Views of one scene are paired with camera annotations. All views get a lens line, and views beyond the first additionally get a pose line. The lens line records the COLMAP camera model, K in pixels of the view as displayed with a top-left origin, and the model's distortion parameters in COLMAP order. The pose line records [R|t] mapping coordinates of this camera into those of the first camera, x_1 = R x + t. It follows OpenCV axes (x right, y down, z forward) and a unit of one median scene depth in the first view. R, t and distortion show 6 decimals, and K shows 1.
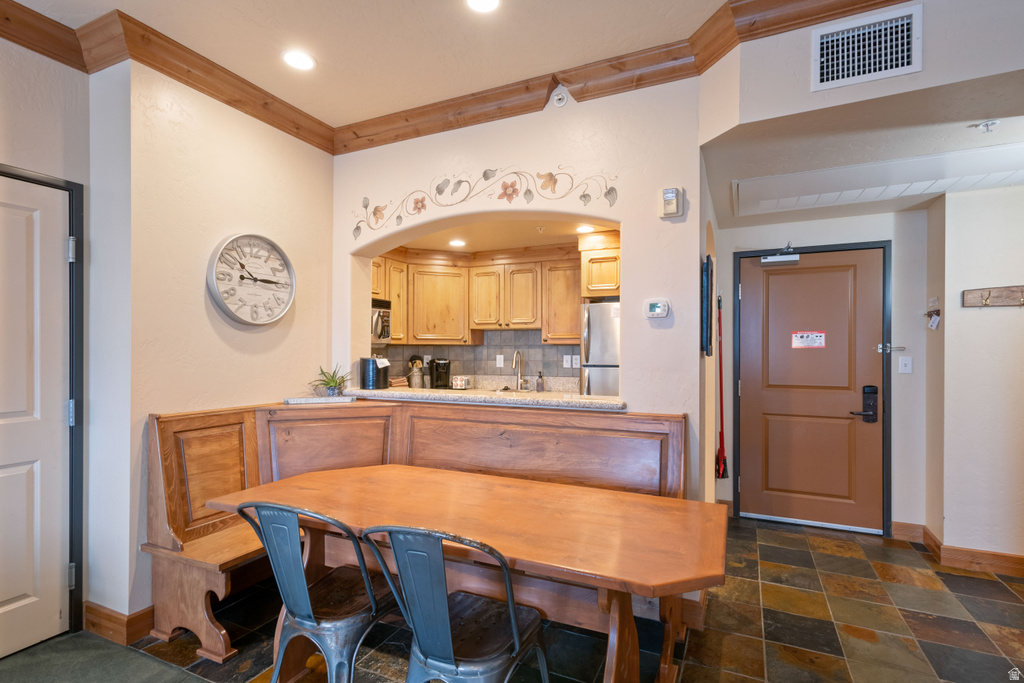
lens RADIAL K [[484.6, 0, 513.6], [0, 484.6, 354.7], [0, 0, 1]] dist [0.004288, 0.000963]
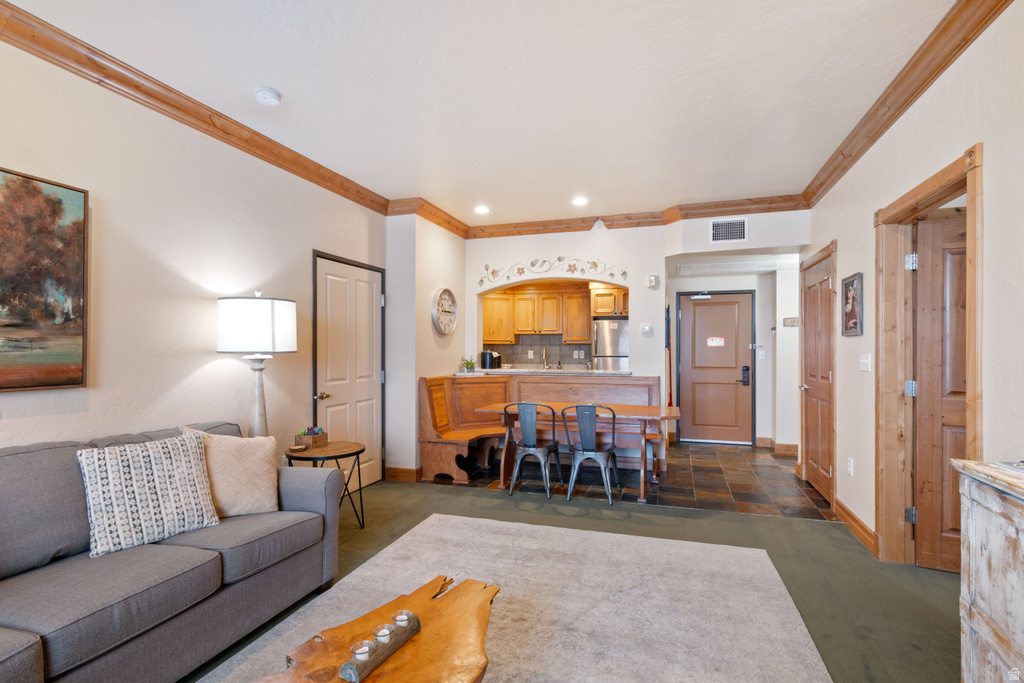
lens RADIAL K [[484.6, 0, 513.6], [0, 484.6, 354.7], [0, 0, 1]] dist [0.004288, 0.000963]
pose [[0.992838, -0.002799, 0.119438, -0.365897], [0.002071, 0.999979, 0.006221, 0.005662], [-0.119453, -0.005929, 0.992822, -0.721813]]
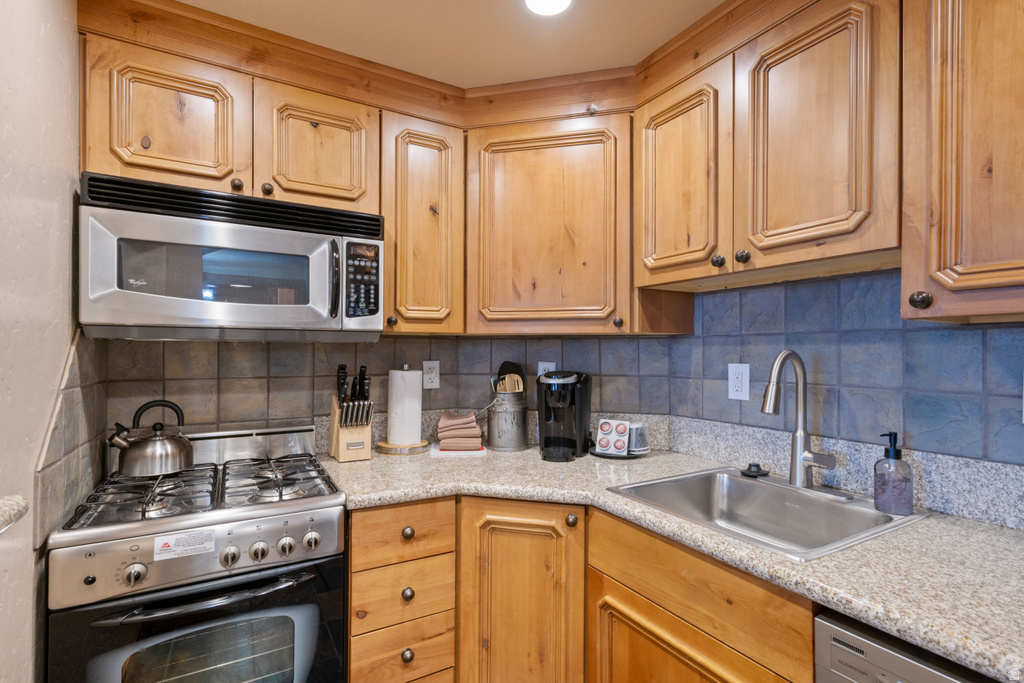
lens RADIAL K [[484.6, 0, 513.6], [0, 484.6, 354.7], [0, 0, 1]] dist [0.004288, 0.000963]
pose [[0.821480, 0.002804, -0.570231, 0.048073], [-0.006114, 0.999974, -0.003890, -0.004648], [0.570205, 0.006682, 0.821475, 0.875703]]
